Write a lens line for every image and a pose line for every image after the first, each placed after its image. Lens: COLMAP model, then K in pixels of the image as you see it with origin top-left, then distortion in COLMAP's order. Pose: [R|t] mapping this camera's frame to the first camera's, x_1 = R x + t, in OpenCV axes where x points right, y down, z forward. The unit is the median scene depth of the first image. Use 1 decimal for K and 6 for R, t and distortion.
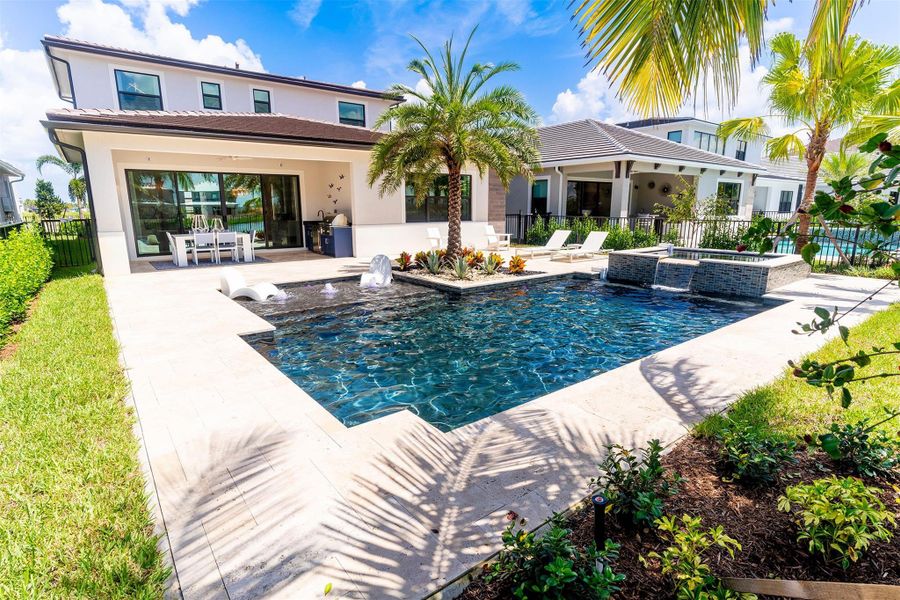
lens RADIAL K [[457.0, 0, 450.0], [0, 457.0, 300.0], [0, 0, 1]] dist [-0.013040, 0.000518]
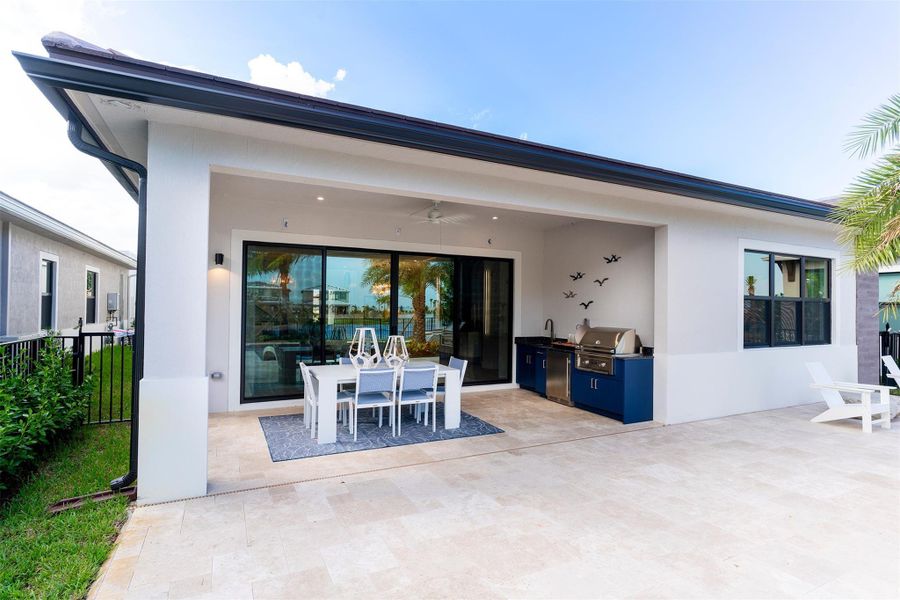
lens RADIAL K [[457.0, 0, 450.0], [0, 457.0, 300.0], [0, 0, 1]] dist [-0.013040, 0.000518]
pose [[0.980498, 0.010532, -0.196249, -0.340597], [-0.053426, 0.975241, -0.214592, -0.107152], [0.189130, 0.220892, 0.956785, 0.503530]]
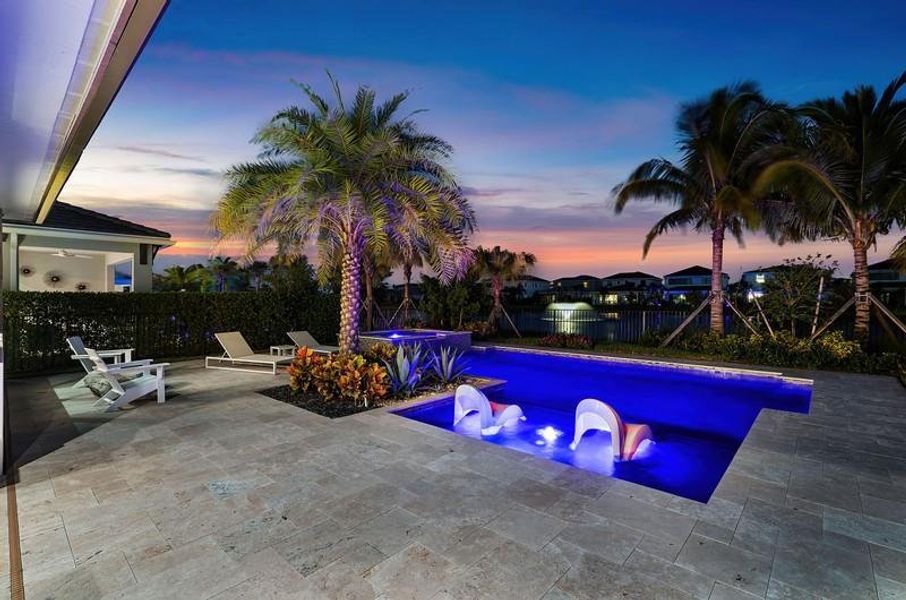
lens RADIAL K [[410.5, 0, 453.0], [0, 410.5, 300.0], [0, 0, 1]] dist [-0.000482, 0.000142]
pose [[-0.170501, -0.003711, 0.985350, -0.518972], [0.199248, 0.979206, 0.038165, -0.157160], [-0.965002, 0.202836, -0.166216, 0.772002]]
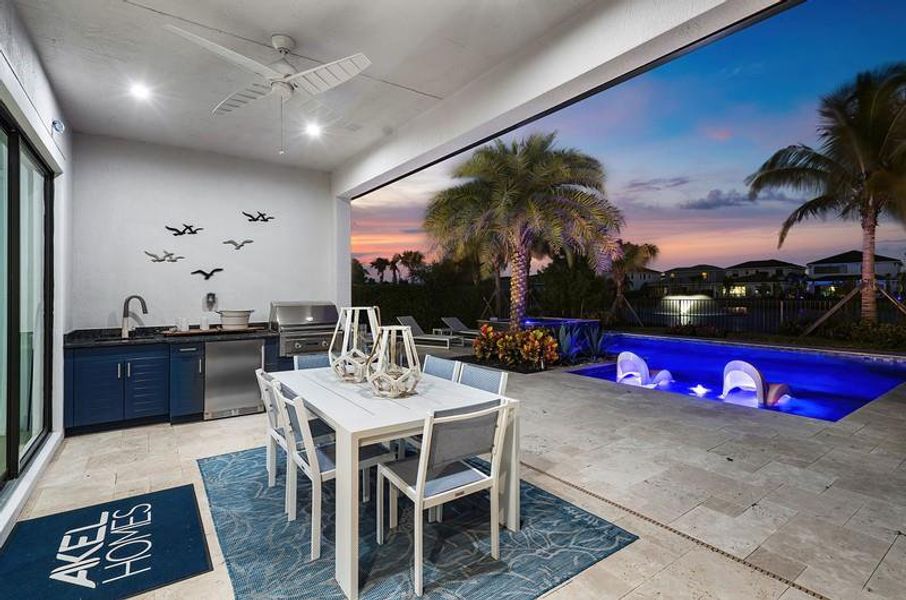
lens RADIAL K [[431.2, 0, 455.9], [0, 431.2, 288.5], [0, 0, 1]] dist [0.009660, 0.000783]
pose [[0.035927, 0.009874, 0.999306, -0.677130], [0.207934, 0.977993, -0.017139, -0.172178], [-0.977483, 0.208405, 0.033083, 0.883222]]
